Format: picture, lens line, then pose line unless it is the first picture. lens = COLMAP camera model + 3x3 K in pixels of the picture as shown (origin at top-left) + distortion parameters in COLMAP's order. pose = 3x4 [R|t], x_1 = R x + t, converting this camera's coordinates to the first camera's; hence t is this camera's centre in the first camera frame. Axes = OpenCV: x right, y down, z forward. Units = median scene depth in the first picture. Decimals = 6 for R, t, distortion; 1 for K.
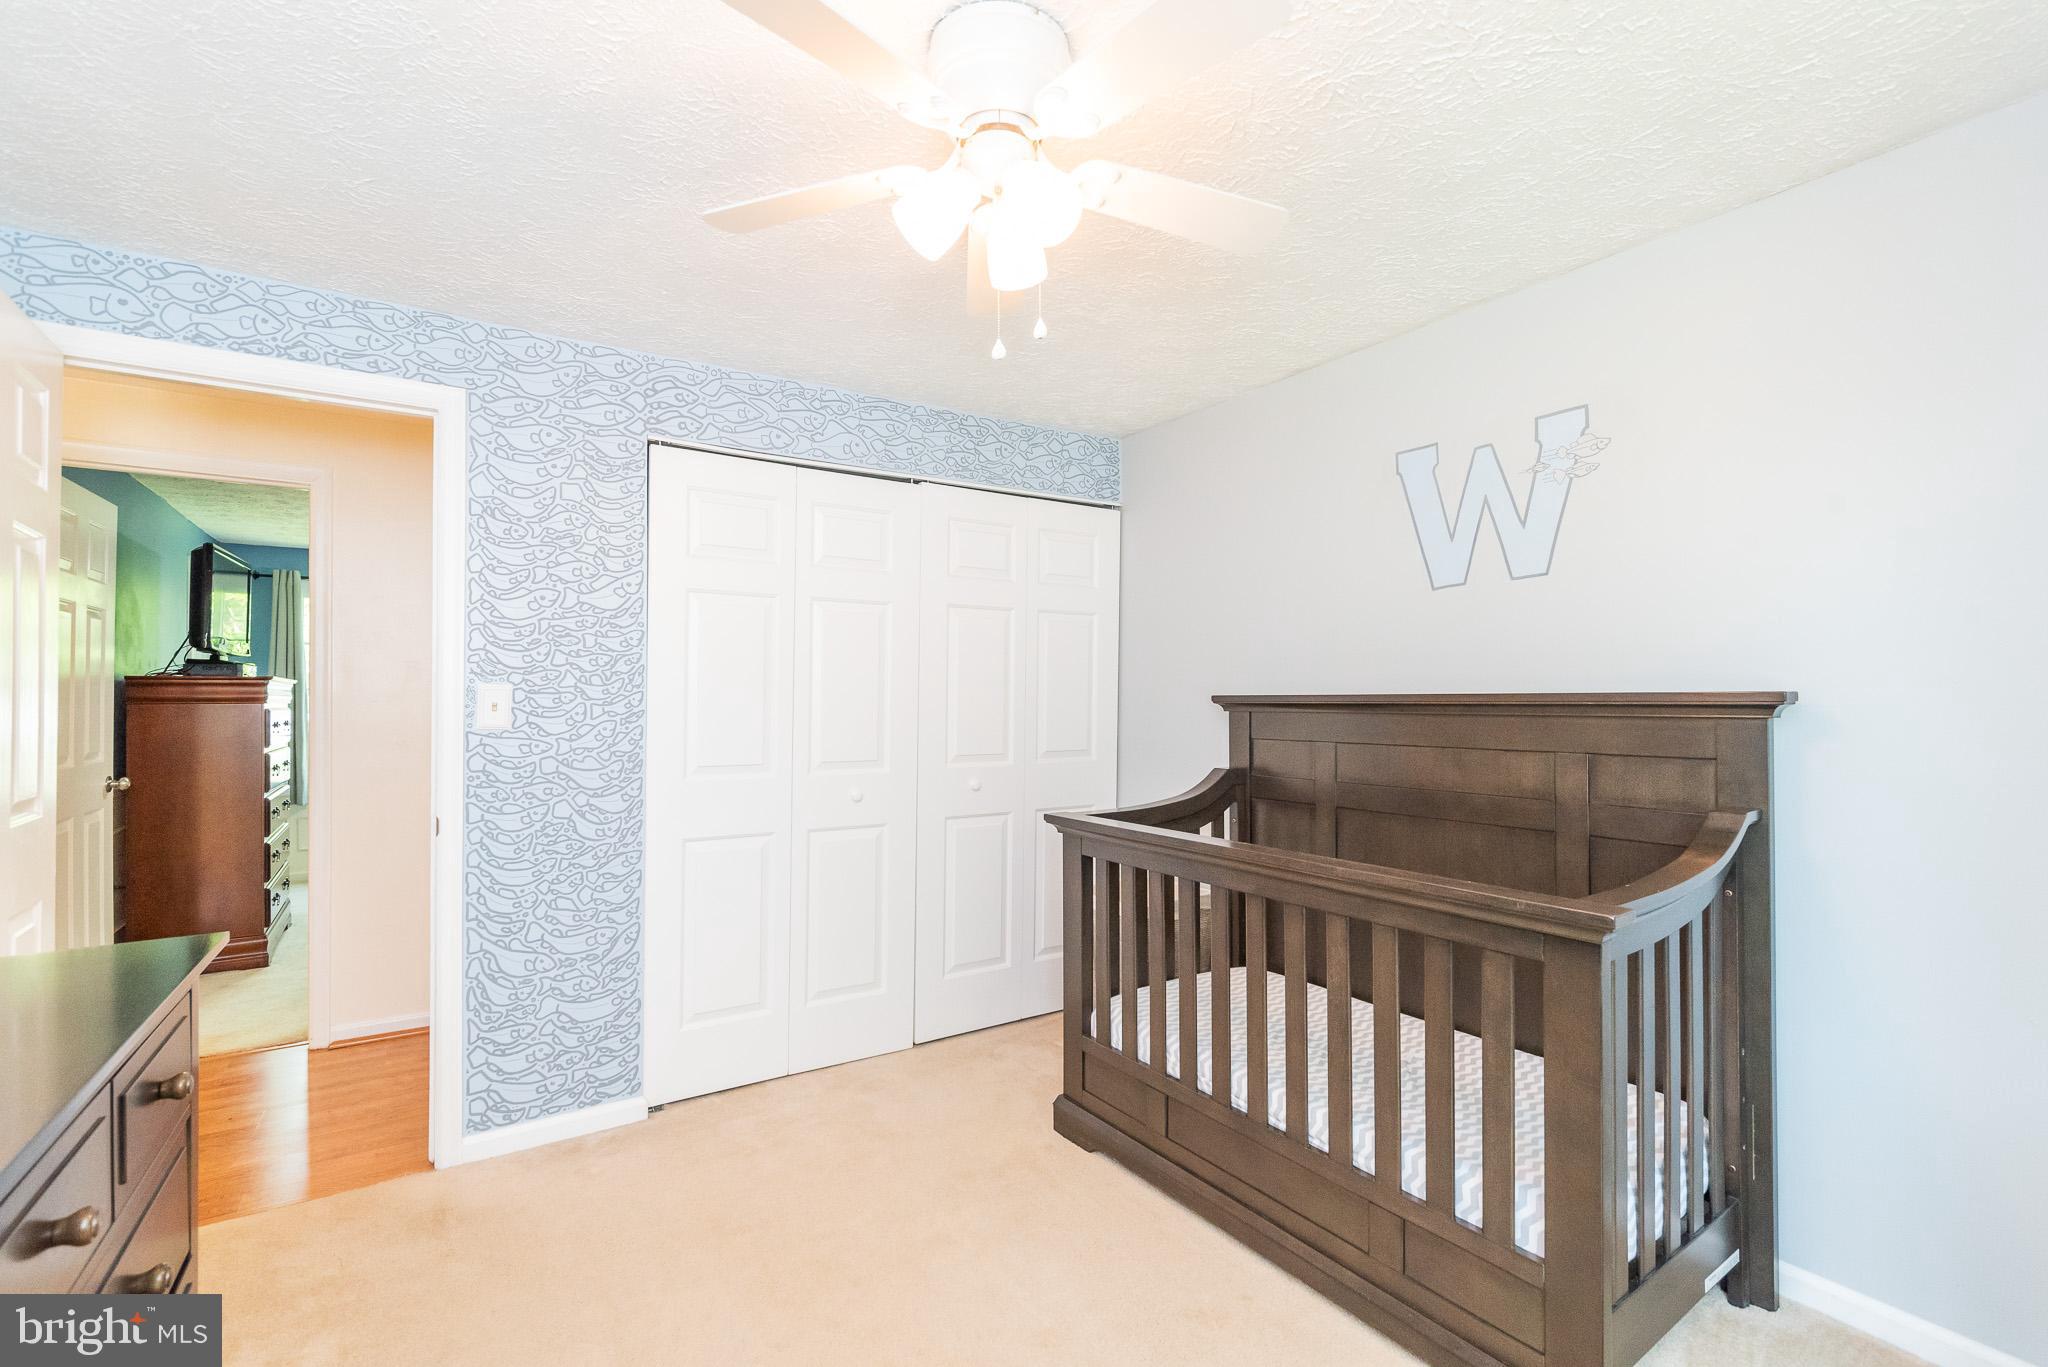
lens RADIAL K [[868.7, 0, 1042.3], [0, 868.7, 688.5], [0, 0, 1]] dist [-0.002145, -0.000482]
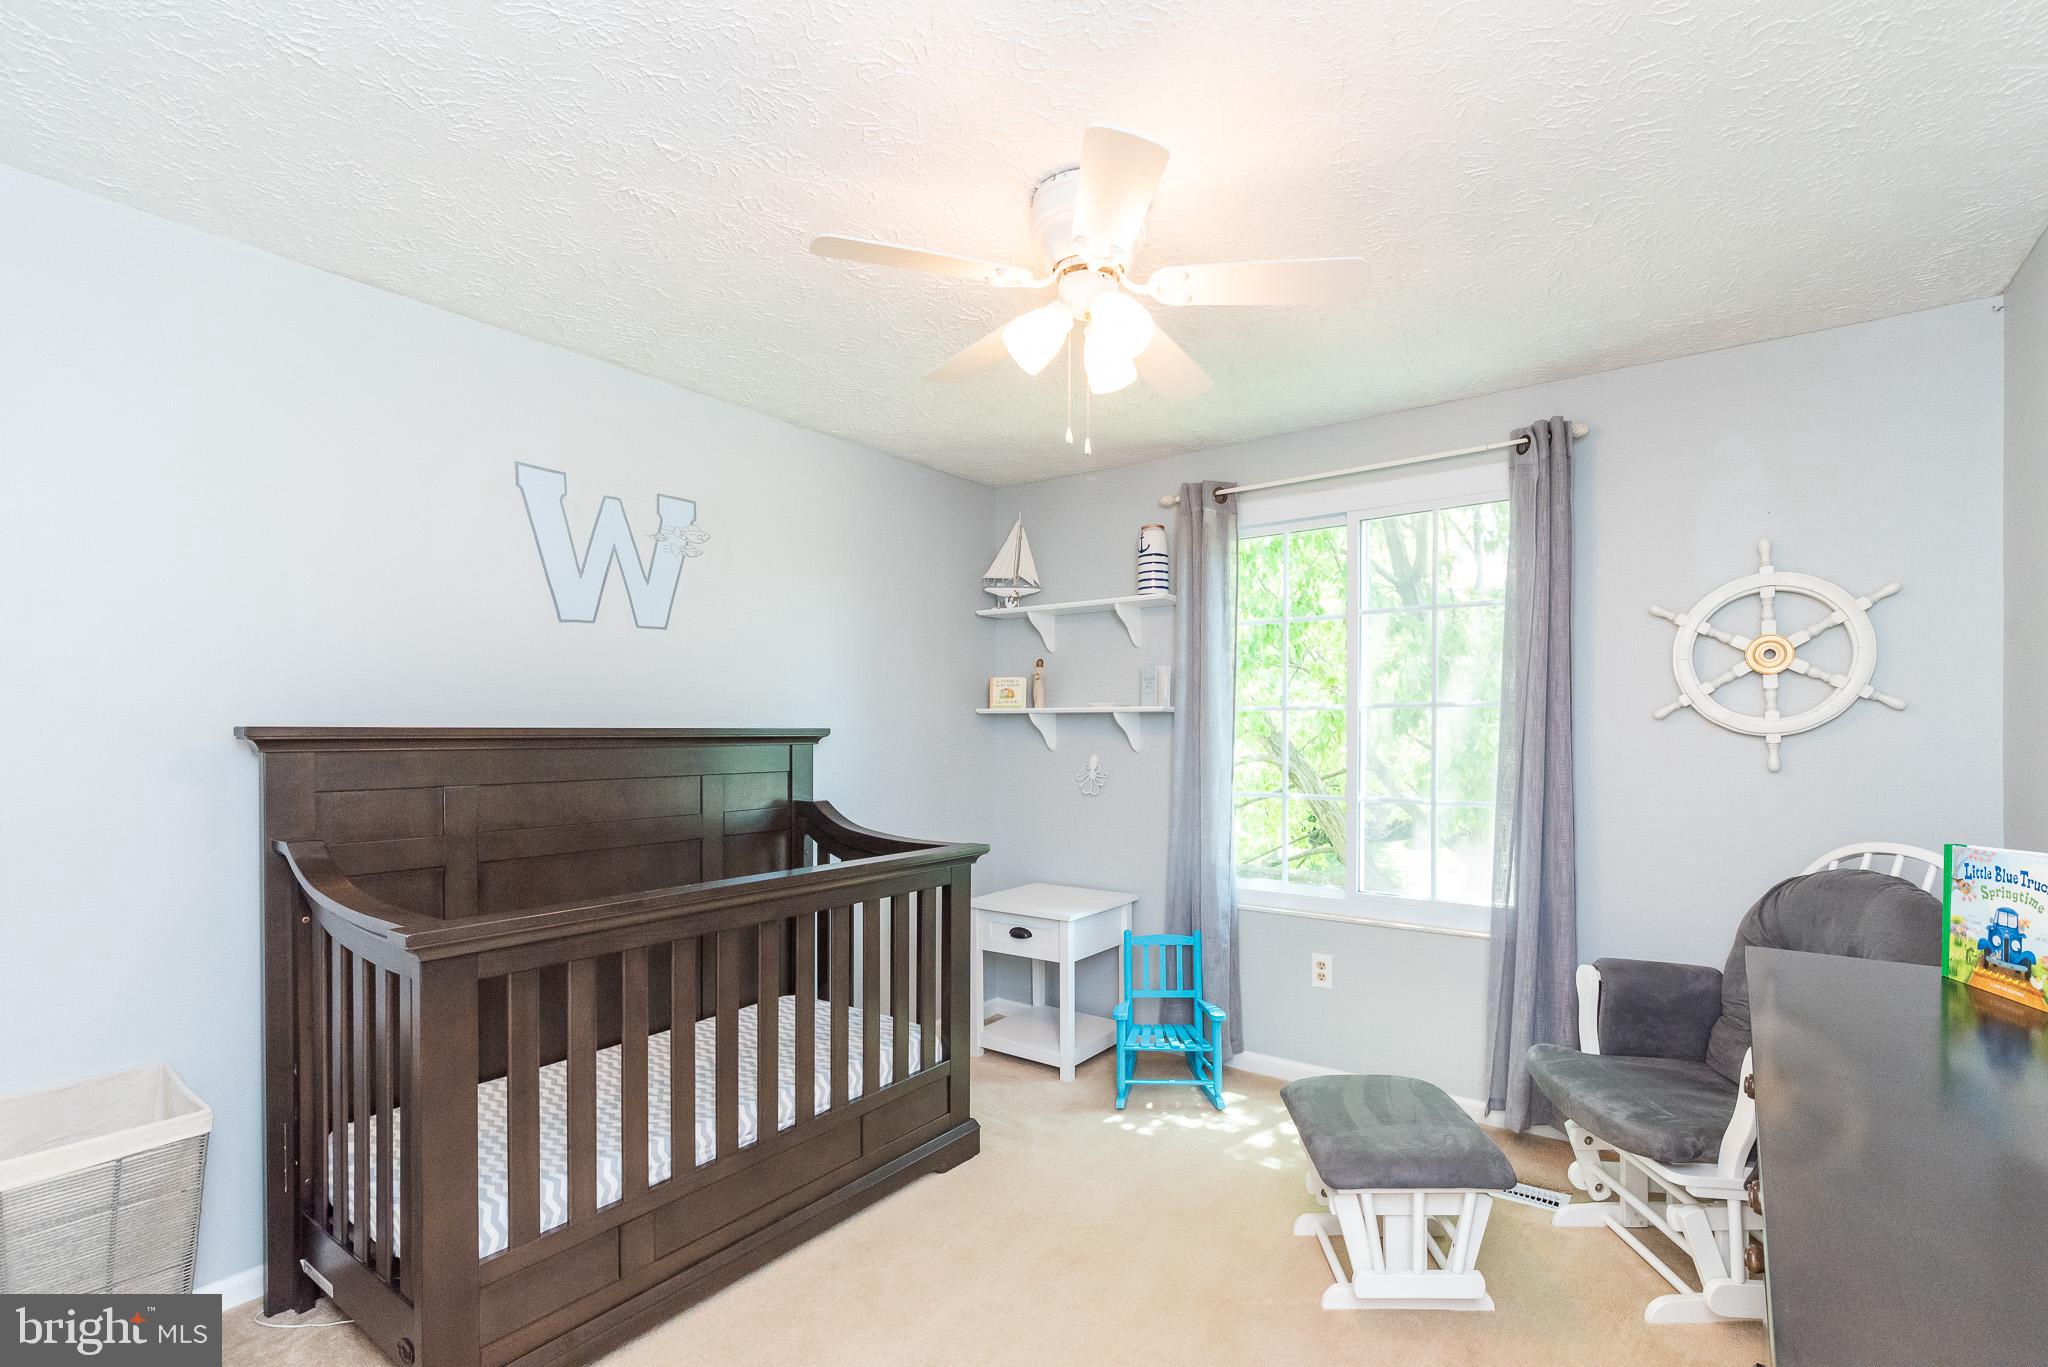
lens RADIAL K [[922.9, 0, 1020.5], [0, 922.9, 738.7], [0, 0, 1]] dist [0.001631, 0.000110]
pose [[-0.294741, -0.004084, 0.955568, -0.700913], [-0.012489, 0.999922, 0.000421, 0.011749], [-0.955496, -0.011810, -0.294769, 0.813832]]
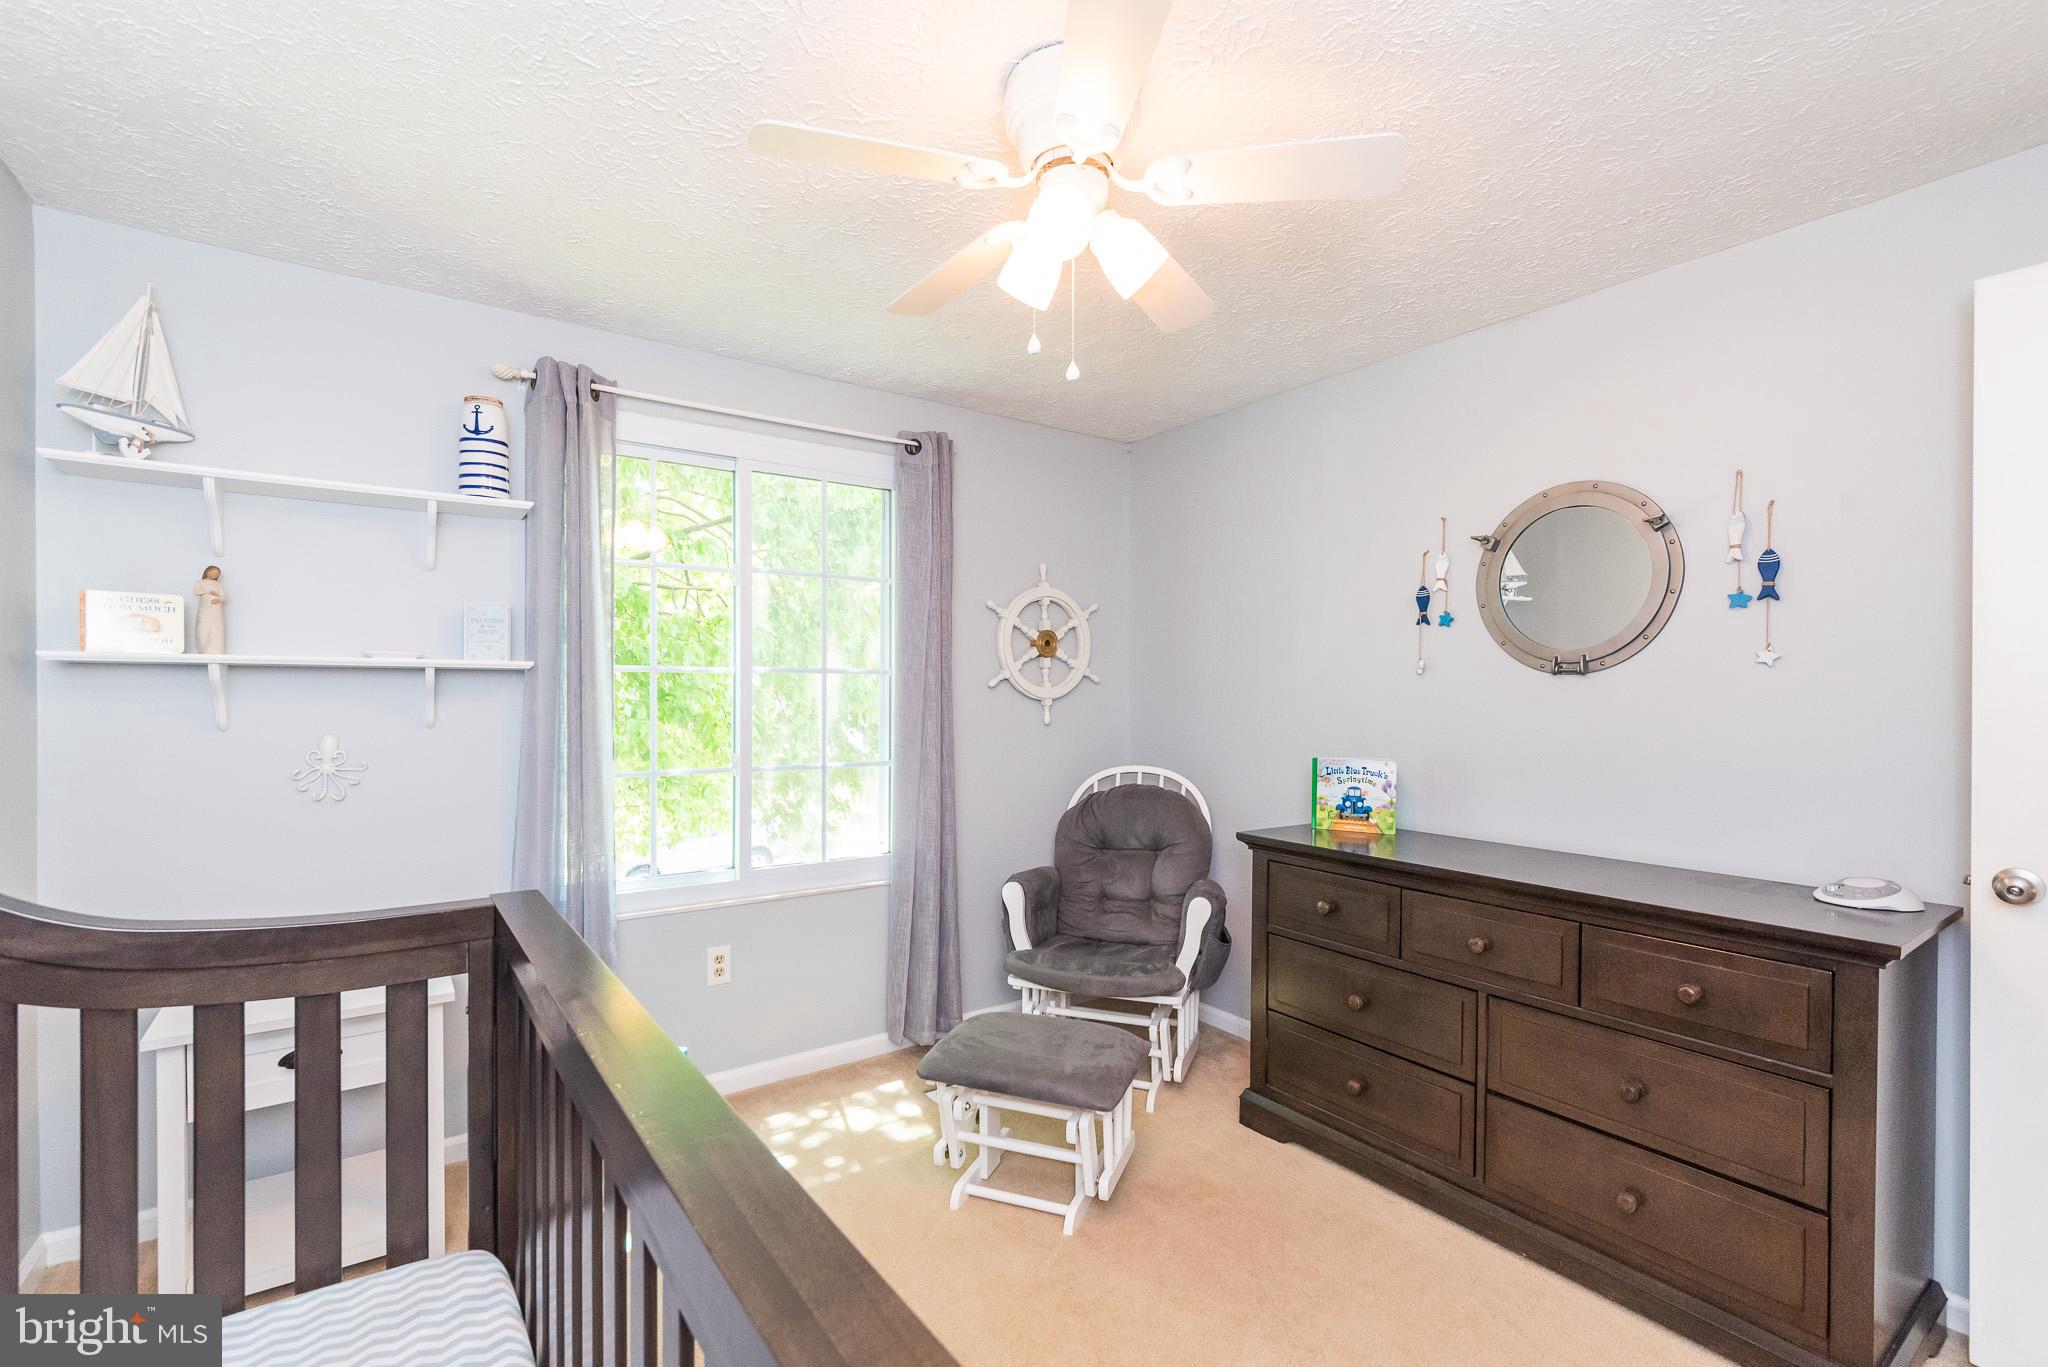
lens RADIAL K [[943.7, 0, 1029.8], [0, 943.7, 700.0], [0, 0, 1]] dist [-0.000745, -0.000609]
pose [[-0.999999, 0.000785, 0.000629, 0.006986], [0.000779, 0.999961, -0.008826, 0.011680], [-0.000636, -0.008825, -0.999961, 1.199659]]
